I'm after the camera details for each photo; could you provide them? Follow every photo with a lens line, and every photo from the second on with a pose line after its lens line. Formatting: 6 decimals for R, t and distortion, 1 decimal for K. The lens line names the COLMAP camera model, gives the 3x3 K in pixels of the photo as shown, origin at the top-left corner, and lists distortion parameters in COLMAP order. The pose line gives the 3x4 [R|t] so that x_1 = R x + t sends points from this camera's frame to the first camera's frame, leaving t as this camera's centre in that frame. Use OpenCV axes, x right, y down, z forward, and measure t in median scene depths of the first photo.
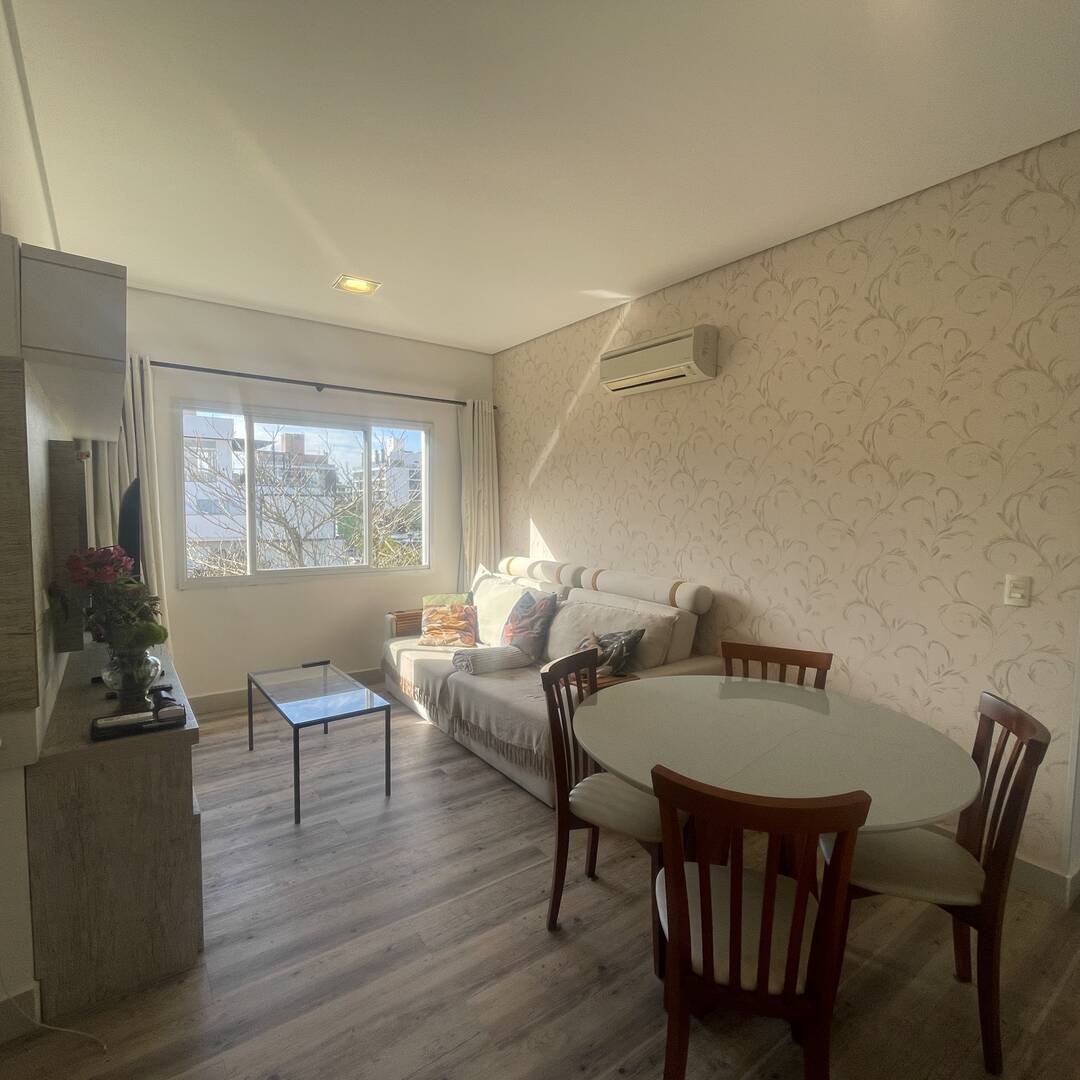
lens RADIAL K [[584.8, 0, 536.4], [0, 584.8, 539.5], [0, 0, 1]] dist [-0.000732, -0.000802]
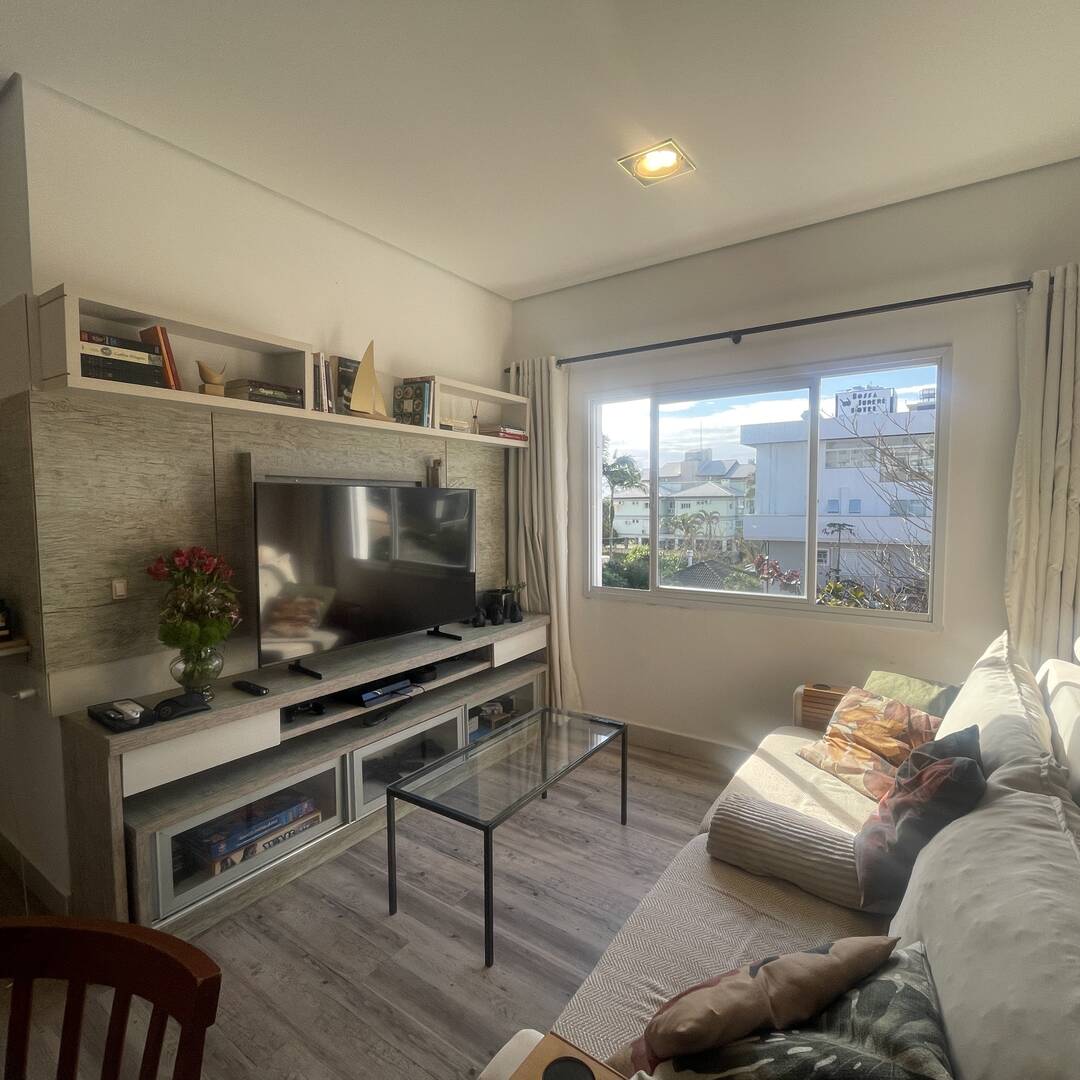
lens RADIAL K [[584.8, 0, 540.7], [0, 584.8, 540.6], [0, 0, 1]] dist [-0.000732, -0.000802]
pose [[0.332279, 0.052912, -0.941696, 0.227372], [-0.042204, 0.998259, 0.041199, -0.035635], [0.942237, 0.026054, 0.333933, 0.554567]]
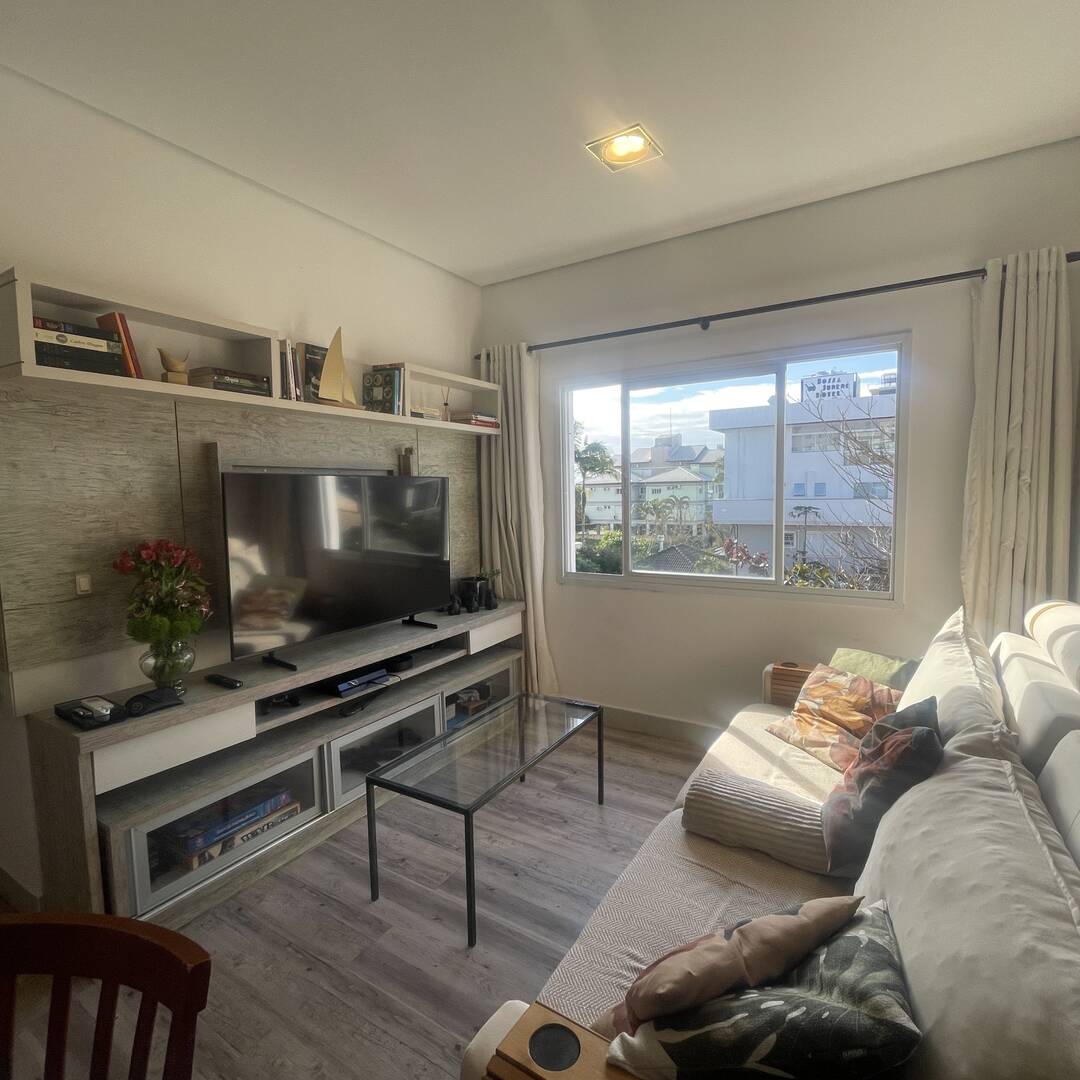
lens RADIAL K [[584.8, 0, 540.3], [0, 584.8, 540.5], [0, 0, 1]] dist [-0.000732, -0.000802]
pose [[0.376530, 0.067224, -0.923962, 0.230089], [-0.027899, 0.997734, 0.061222, -0.035218], [0.925984, 0.002726, 0.377552, 0.551661]]
